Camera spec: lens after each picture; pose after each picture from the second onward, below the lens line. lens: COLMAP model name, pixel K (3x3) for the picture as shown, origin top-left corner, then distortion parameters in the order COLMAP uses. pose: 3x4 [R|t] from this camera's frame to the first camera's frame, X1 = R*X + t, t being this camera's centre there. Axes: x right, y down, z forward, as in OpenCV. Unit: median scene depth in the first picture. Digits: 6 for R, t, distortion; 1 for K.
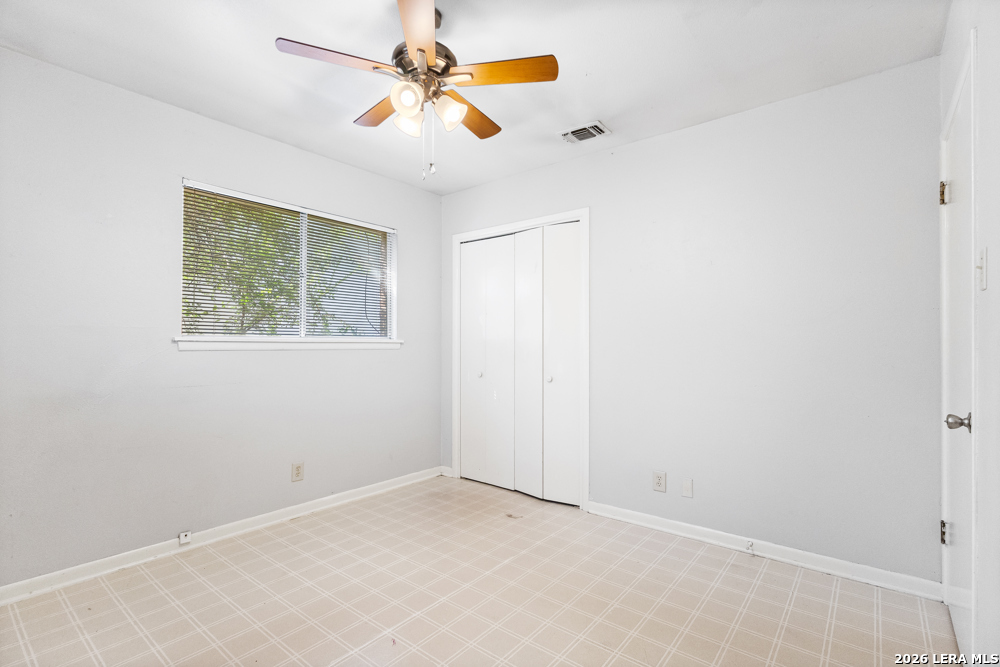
lens RADIAL K [[461.0, 0, 503.4], [0, 461.0, 336.8], [0, 0, 1]] dist [-0.002983, 0.002367]
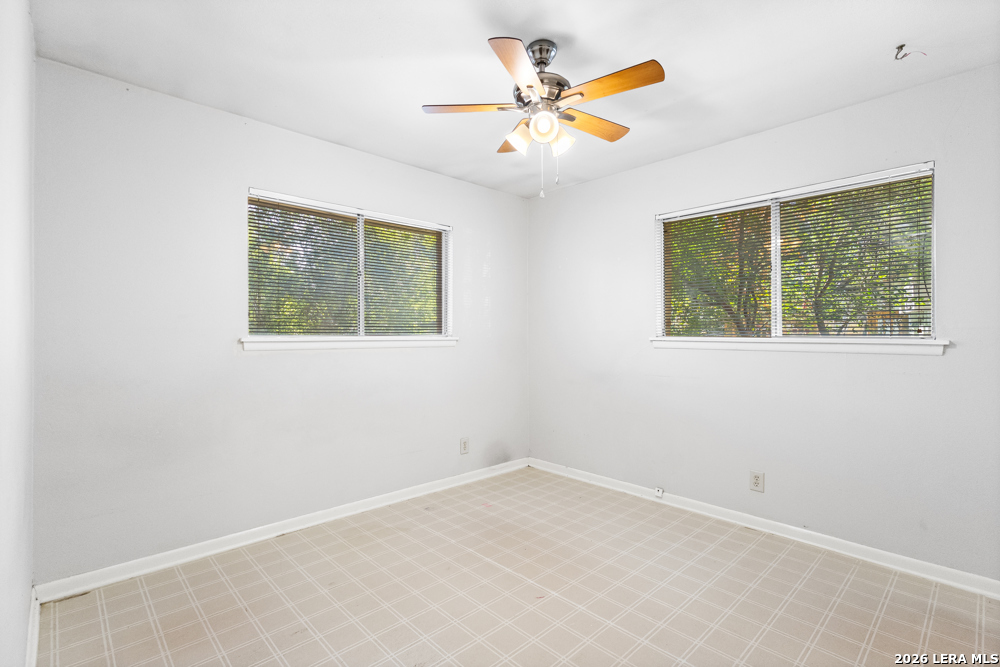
lens RADIAL K [[461.0, 0, 505.8], [0, 461.0, 337.5], [0, 0, 1]] dist [-0.002983, 0.002367]
pose [[-0.116457, -0.003110, -0.993191, 0.550160], [0.002410, 0.999991, -0.003413, 0.004746], [0.993193, -0.002791, -0.116448, 0.622191]]
